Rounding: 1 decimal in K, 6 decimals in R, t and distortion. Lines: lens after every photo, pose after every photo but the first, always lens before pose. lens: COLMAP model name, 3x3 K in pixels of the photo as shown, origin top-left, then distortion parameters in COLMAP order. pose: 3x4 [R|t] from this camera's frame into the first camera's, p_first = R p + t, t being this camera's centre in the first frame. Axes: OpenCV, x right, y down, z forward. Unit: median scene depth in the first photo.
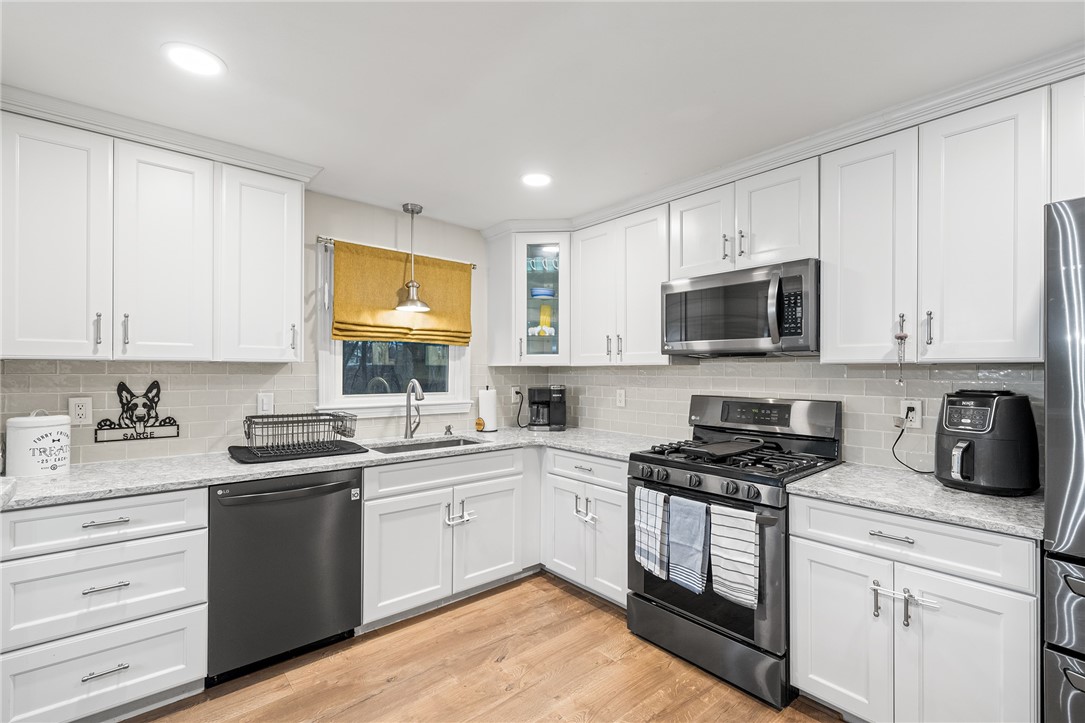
lens RADIAL K [[483.0, 0, 539.5], [0, 483.0, 369.1], [0, 0, 1]] dist [0.001213, 0.000277]
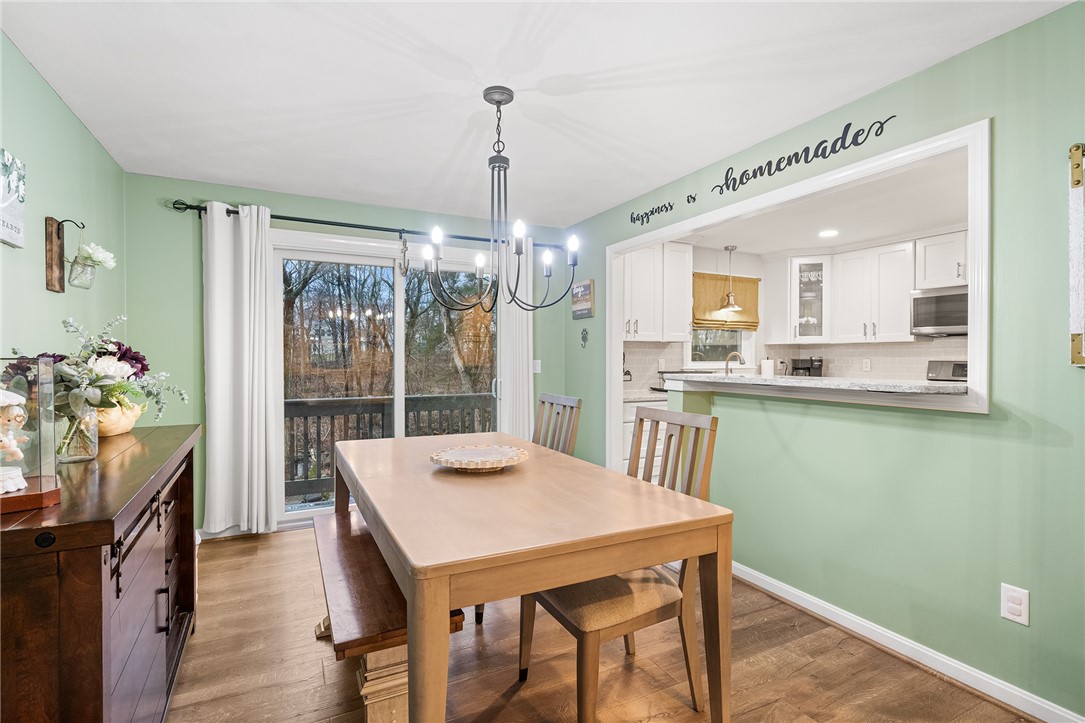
lens RADIAL K [[517.1, 0, 536.7], [0, 517.1, 364.1], [0, 0, 1]] dist [0.001451, 0.000056]
pose [[0.971481, -0.000587, -0.237115, -0.541476], [0.005190, 0.999810, 0.018790, 0.027608], [0.237059, -0.019485, 0.971300, -0.964251]]
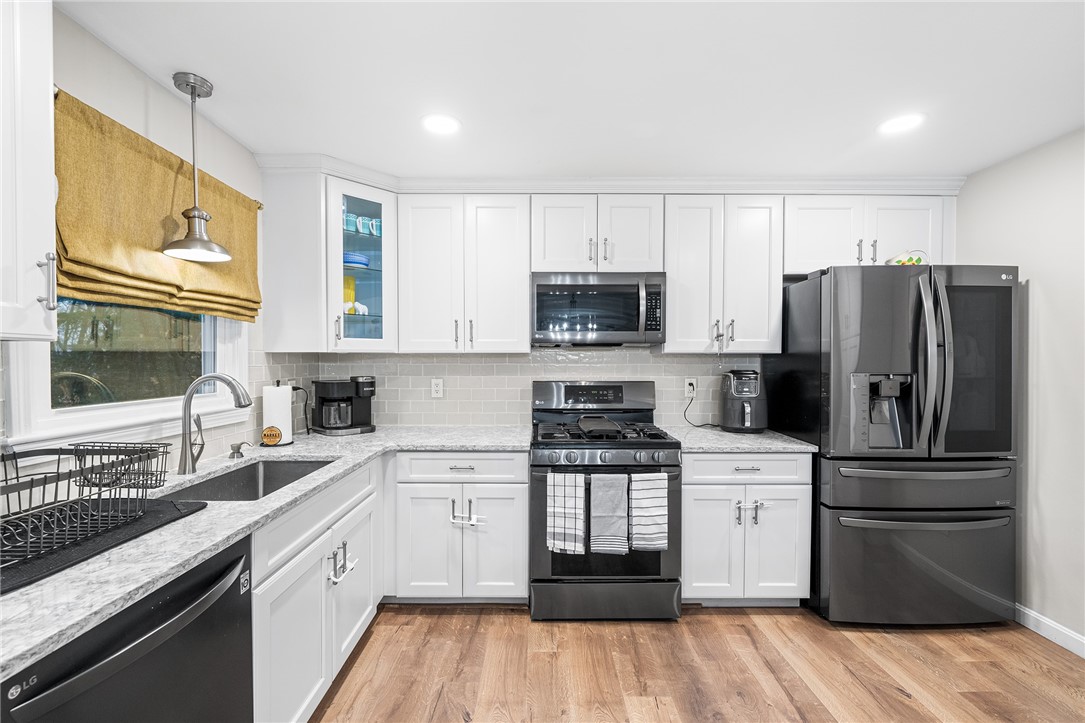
lens RADIAL K [[469.5, 0, 540.2], [0, 469.5, 365.4], [0, 0, 1]] dist [-0.000978, -0.000254]
pose [[0.643884, -0.012980, 0.765013, -0.483876], [-0.001534, 0.999832, 0.018255, -0.000255], [-0.765122, -0.012927, 0.643756, 0.336261]]
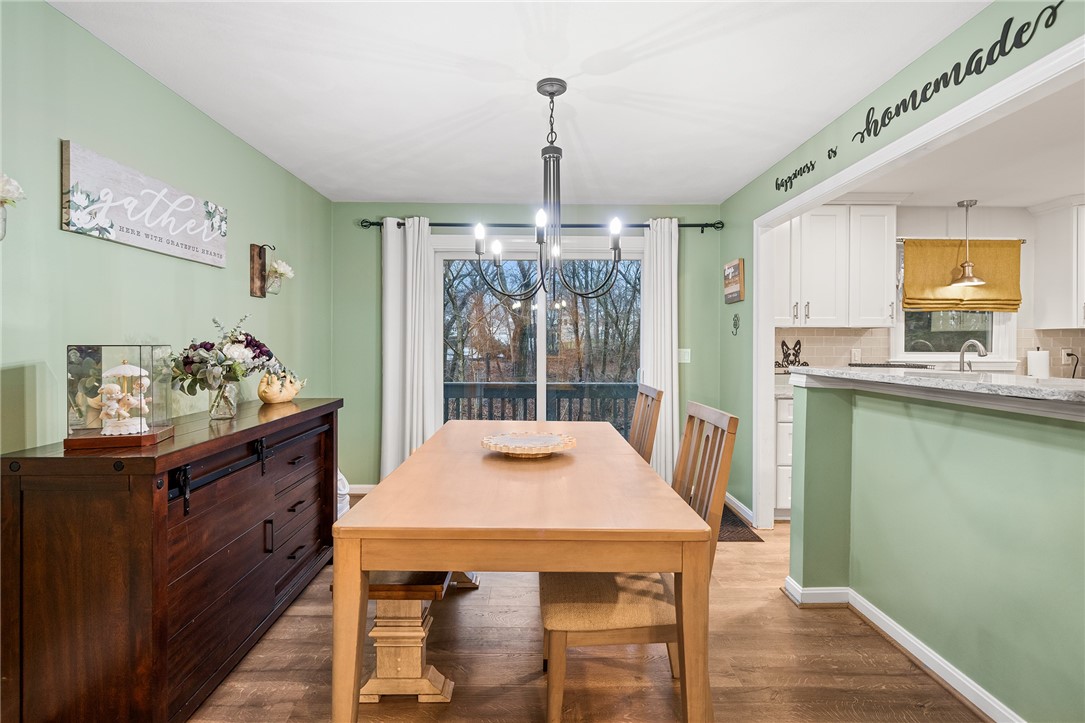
lens RADIAL K [[523.3, 0, 535.9], [0, 523.3, 347.7], [0, 0, 1]] dist [0.001280, -0.000207]
pose [[0.765998, 0.002215, -0.642839, -0.274427], [0.003505, 0.999965, 0.007623, 0.028548], [0.642833, -0.008092, 0.765963, -0.836888]]
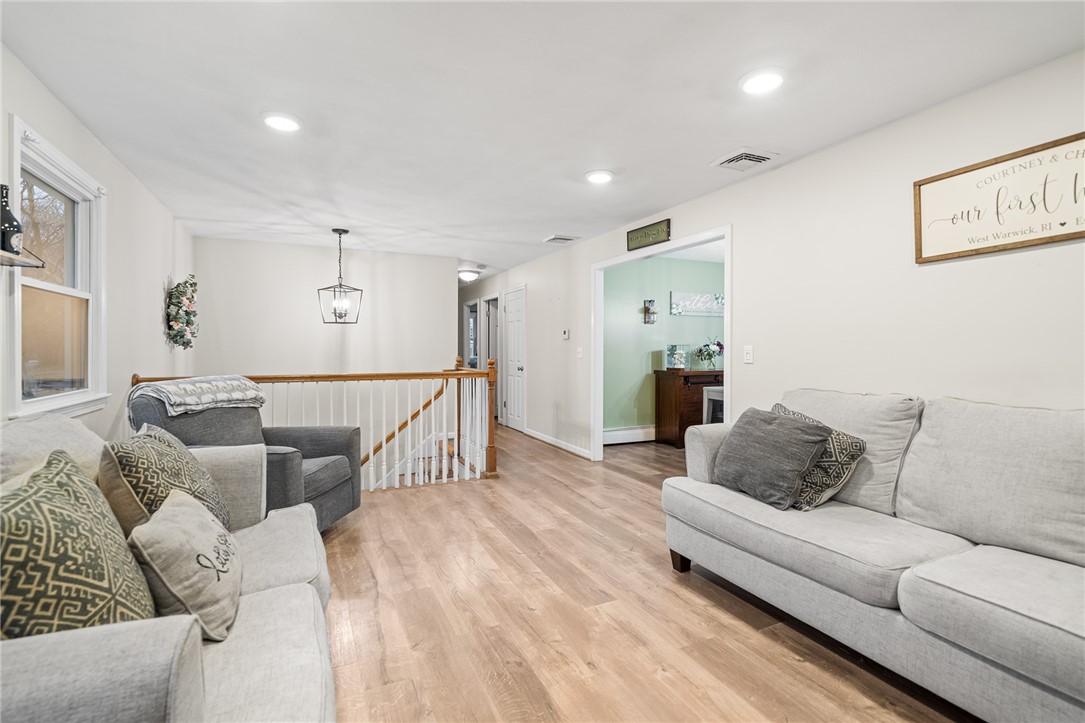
lens RADIAL K [[499.7, 0, 539.7], [0, 499.7, 352.0], [0, 0, 1]] dist [0.001825, 0.000611]
pose [[-0.262516, 0.000705, -0.964927, 1.319386], [0.001936, 0.999998, 0.000204, 0.058429], [0.964926, -0.001815, -0.262517, -0.689067]]
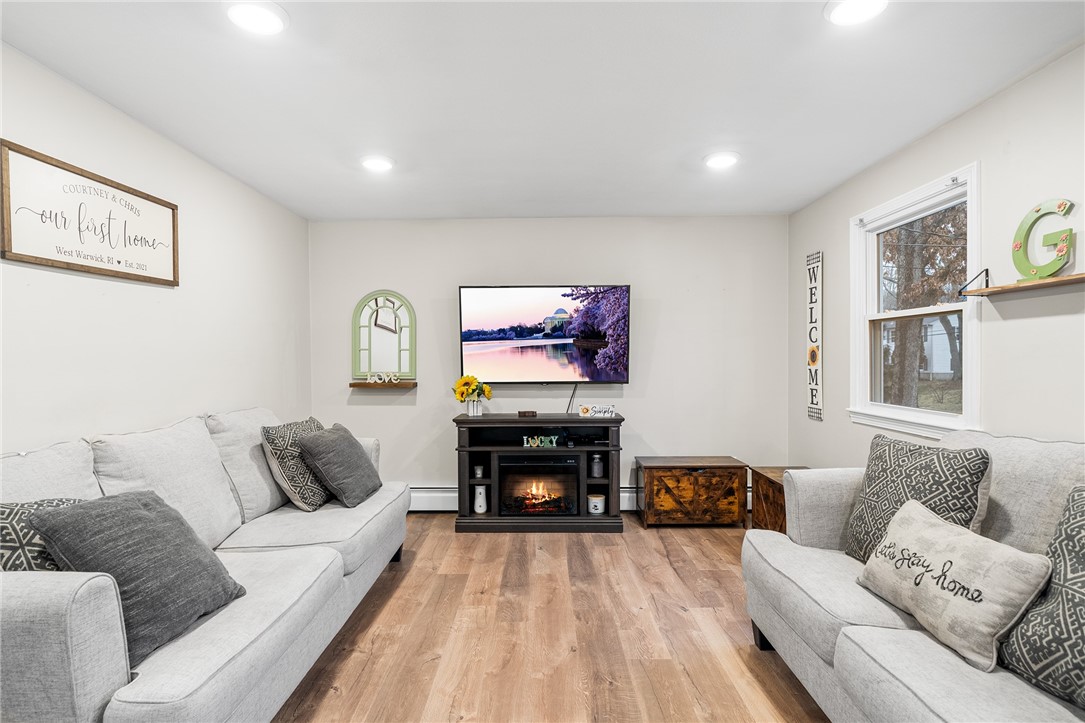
lens RADIAL K [[558.5, 0, 537.0], [0, 558.5, 368.4], [0, 0, 1]] dist [0.002862, 0.000198]
pose [[0.657265, -0.020624, 0.753378, 0.160483], [0.006533, 0.999744, 0.021669, 0.027392], [-0.753632, -0.009321, 0.657231, -1.242172]]
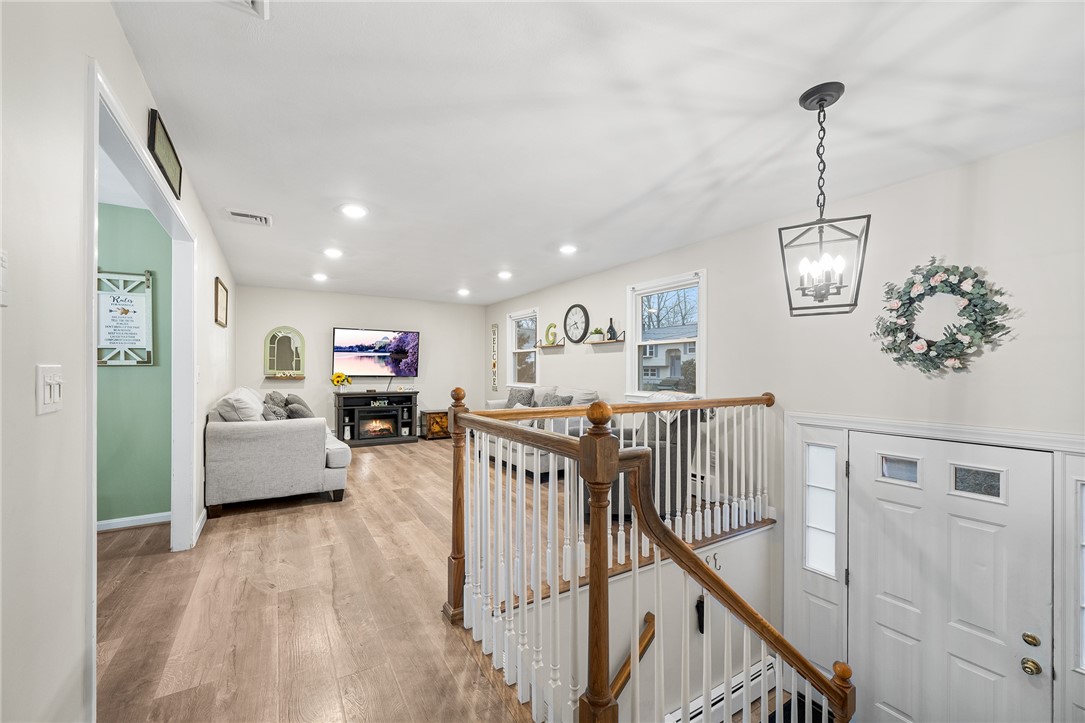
lens RADIAL K [[430.0, 0, 536.6], [0, 430.0, 367.4], [0, 0, 1]] dist [0.000981, 0.000059]
pose [[0.159011, 0.000730, 0.987276, -0.992014], [-0.007349, 0.999973, 0.000445, 0.041854], [-0.987249, -0.007326, 0.159012, -1.545647]]
